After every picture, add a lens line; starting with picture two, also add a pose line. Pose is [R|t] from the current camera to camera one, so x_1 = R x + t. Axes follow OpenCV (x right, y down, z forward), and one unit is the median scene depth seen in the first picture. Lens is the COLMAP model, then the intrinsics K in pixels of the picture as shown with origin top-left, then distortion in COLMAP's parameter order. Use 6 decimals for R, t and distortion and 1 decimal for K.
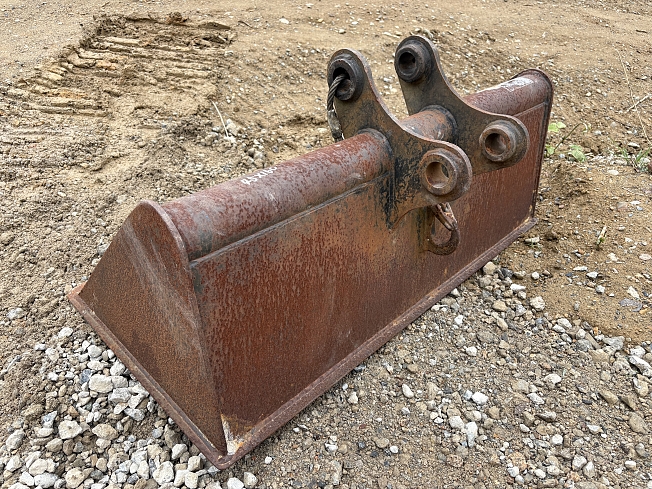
lens RADIAL K [[487.9, 0, 326.0], [0, 487.9, 244.5], [0, 0, 1]] dist [0.033347, -0.034228]
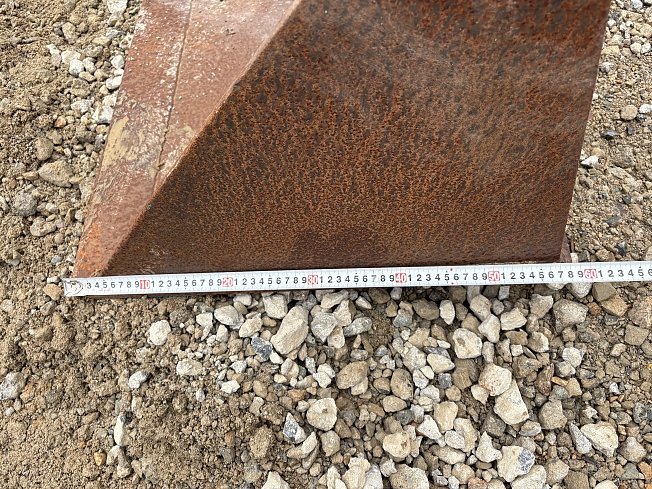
lens RADIAL K [[487.9, 0, 326.0], [0, 487.9, 244.5], [0, 0, 1]] dist [0.033347, -0.034228]
pose [[0.711179, -0.678006, 0.185829, -0.467941], [0.533246, 0.692508, 0.485883, -0.062878], [-0.458120, -0.246457, 0.854040, 0.503145]]
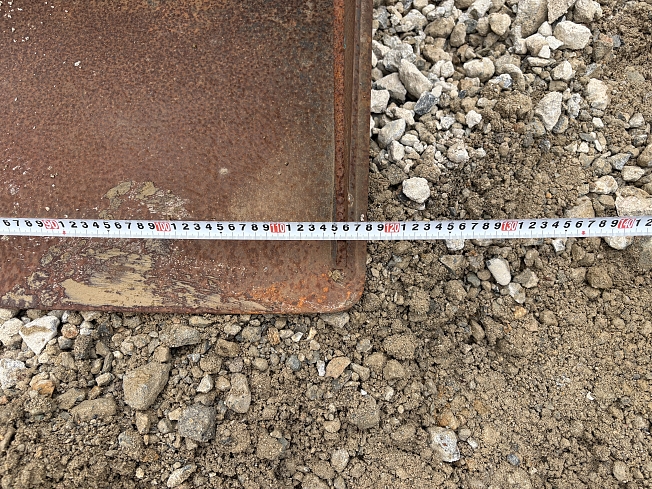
lens RADIAL K [[487.9, 0, 326.0], [0, 487.9, 244.5], [0, 0, 1]] dist [0.033347, -0.034228]
pose [[-0.654920, -0.731669, 0.189051, -0.651640], [0.440828, -0.166699, 0.881976, -0.309097], [-0.613800, 0.660963, 0.431715, 0.959696]]
